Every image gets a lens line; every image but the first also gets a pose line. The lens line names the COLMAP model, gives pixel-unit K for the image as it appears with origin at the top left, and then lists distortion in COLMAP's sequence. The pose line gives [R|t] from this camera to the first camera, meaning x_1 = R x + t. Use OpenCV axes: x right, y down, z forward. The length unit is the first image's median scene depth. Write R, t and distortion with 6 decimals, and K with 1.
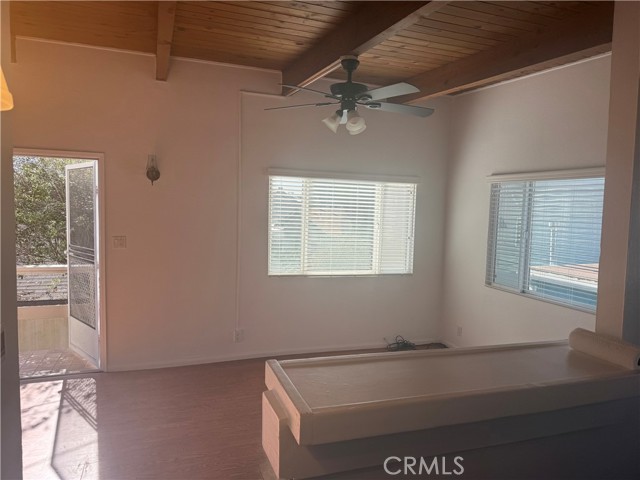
lens RADIAL K [[451.7, 0, 318.2], [0, 451.7, 244.5], [0, 0, 1]] dist [0.033747, -0.037541]
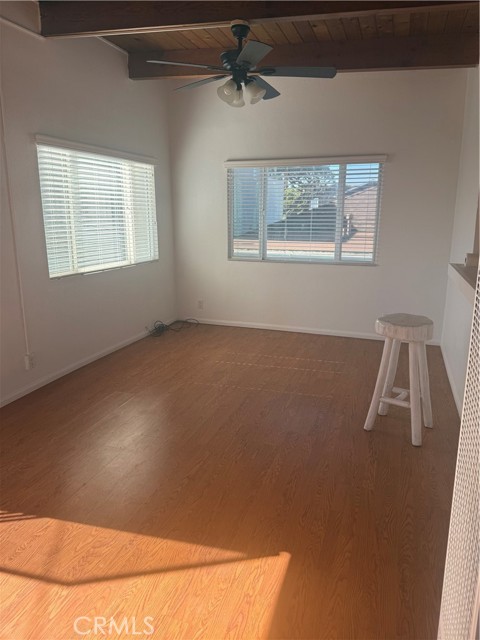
lens RADIAL K [[451.7, 0, 240.4], [0, 451.7, 317.4], [0, 0, 1]] dist [0.033747, -0.037541]
pose [[0.600598, -0.212324, 0.770844, -0.533418], [0.084775, 0.975572, 0.202664, 0.002571], [-0.795044, -0.056371, 0.603926, 0.255369]]
